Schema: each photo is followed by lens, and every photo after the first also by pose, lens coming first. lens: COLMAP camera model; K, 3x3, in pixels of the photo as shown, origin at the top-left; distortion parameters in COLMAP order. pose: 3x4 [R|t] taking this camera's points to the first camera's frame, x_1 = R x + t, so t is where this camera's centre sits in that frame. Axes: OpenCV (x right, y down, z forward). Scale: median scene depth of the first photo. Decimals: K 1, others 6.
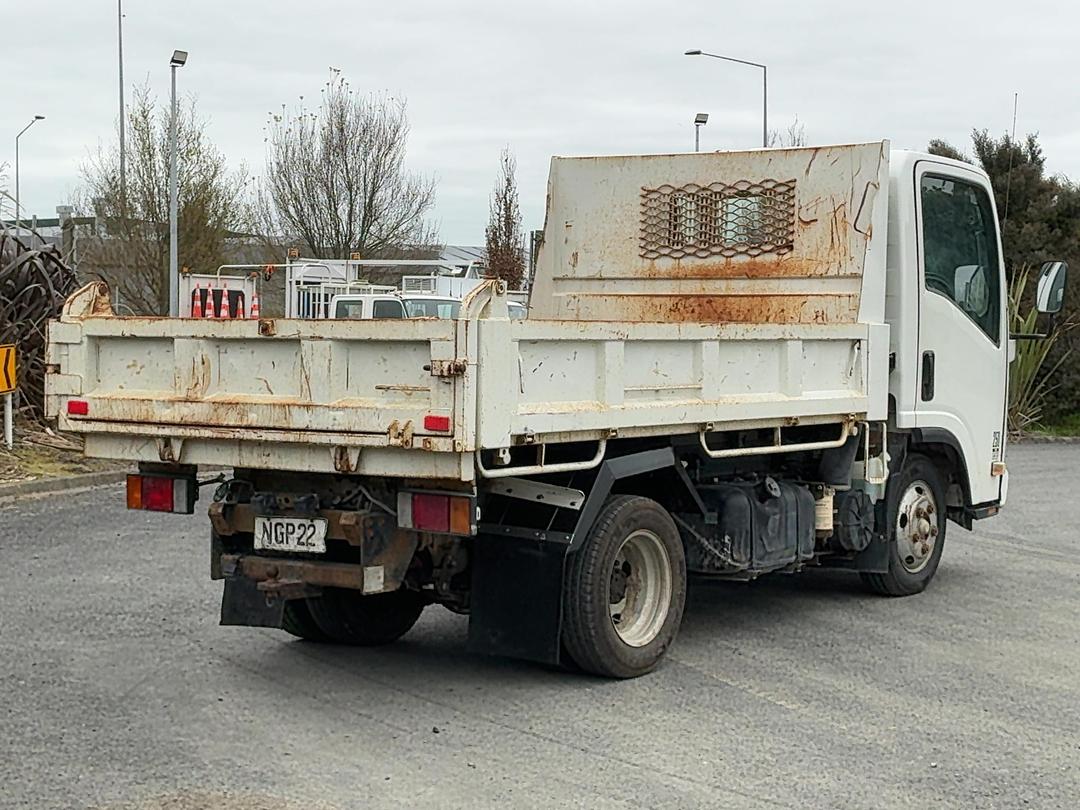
lens RADIAL K [[2108.1, 0, 540.0], [0, 2108.1, 405.0], [0, 0, 1]] dist [0.206788, -0.342827]
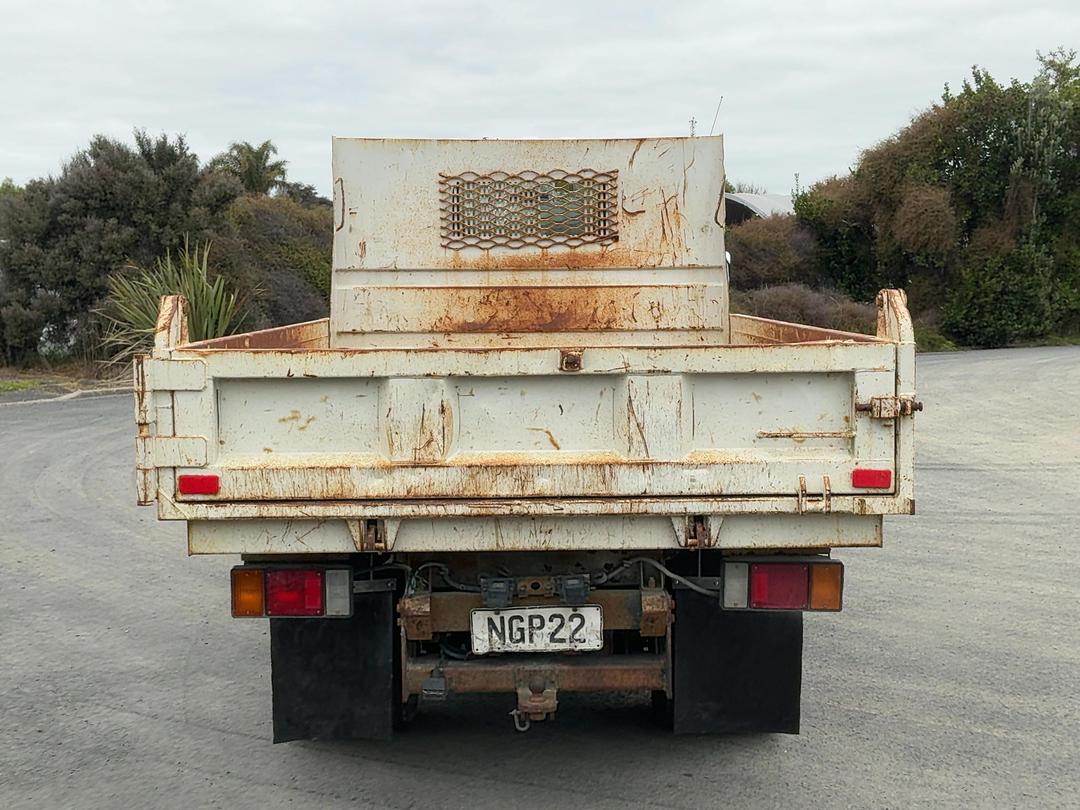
lens RADIAL K [[1498.3, 0, 546.0], [0, 1498.3, 411.1], [0, 0, 1]] dist [0.152265, -0.013218]
pose [[0.807896, -0.067896, 0.585401, -0.335548], [0.038200, 0.997285, 0.062948, -0.039658], [-0.588086, -0.028493, 0.808296, 0.449648]]
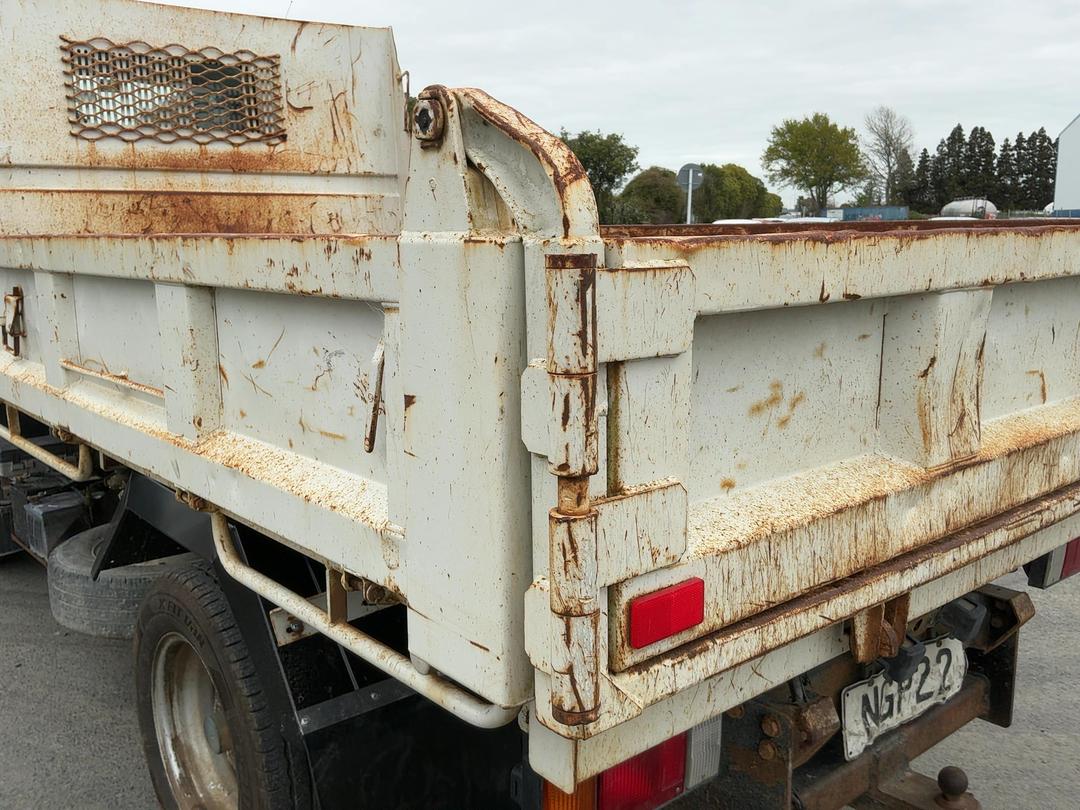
lens RADIAL K [[986.9, 0, 544.8], [0, 986.9, 404.8], [0, 0, 1]] dist [0.142836, -0.307693]
pose [[0.242455, -0.186509, 0.952066, -0.267928], [0.050592, 0.982442, 0.179575, -0.036004], [-0.968843, 0.004629, 0.247634, 0.809937]]
